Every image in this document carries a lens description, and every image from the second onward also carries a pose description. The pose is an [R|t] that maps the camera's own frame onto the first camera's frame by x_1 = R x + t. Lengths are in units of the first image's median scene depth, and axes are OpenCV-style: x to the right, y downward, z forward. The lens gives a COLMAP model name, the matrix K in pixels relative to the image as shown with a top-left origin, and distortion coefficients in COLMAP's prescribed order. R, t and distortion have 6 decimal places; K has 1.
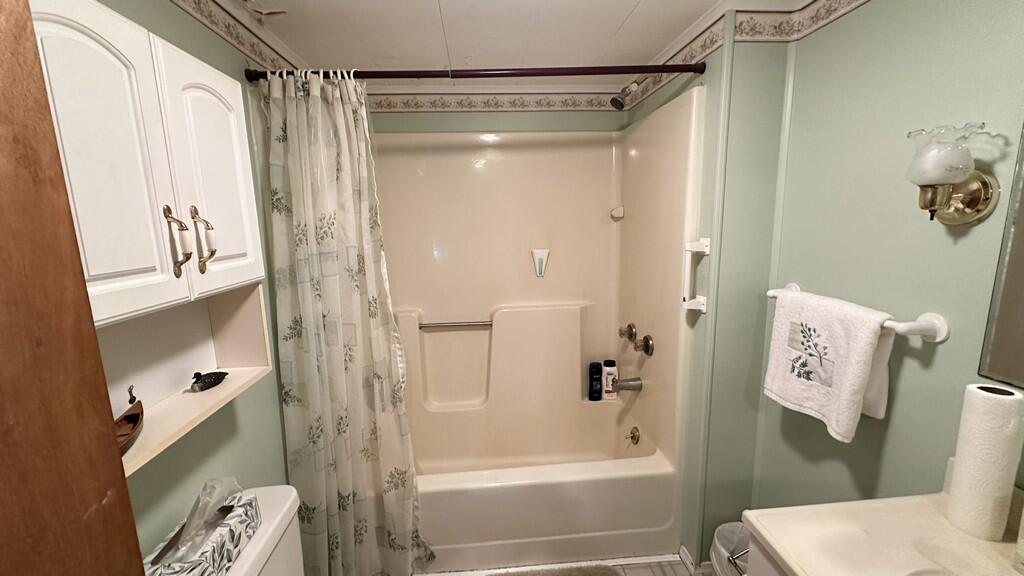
lens RADIAL K [[406.6, 0, 508.9], [0, 406.6, 286.1], [0, 0, 1]] dist [-0.002571, 0.000191]
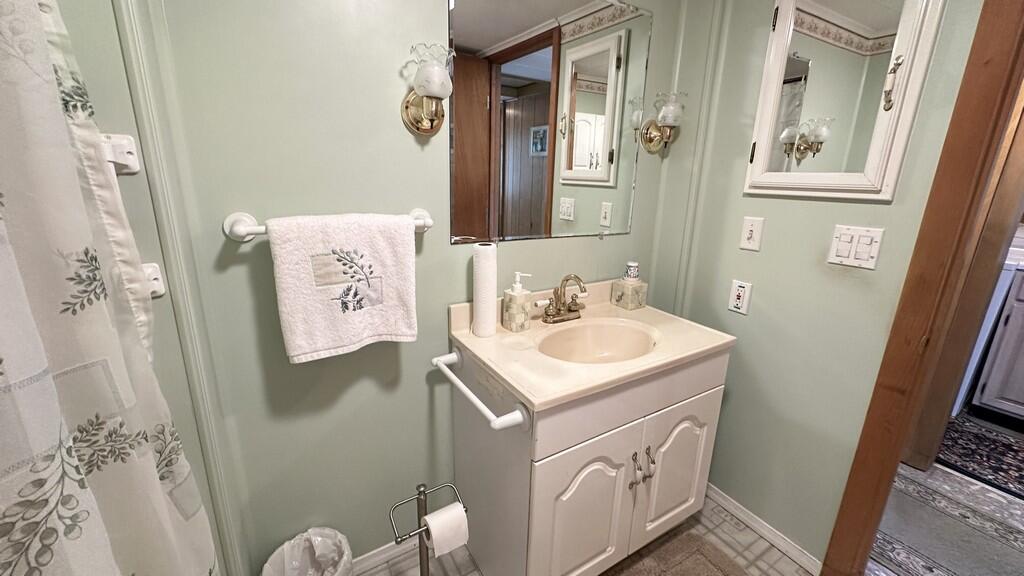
lens RADIAL K [[406.6, 0, 508.8], [0, 406.6, 287.8], [0, 0, 1]] dist [-0.002571, 0.000191]
pose [[-0.439953, -0.229767, 0.868129, -0.174601], [0.139504, 0.937491, 0.318824, -0.052924], [-0.887119, 0.261375, -0.380398, 1.051262]]
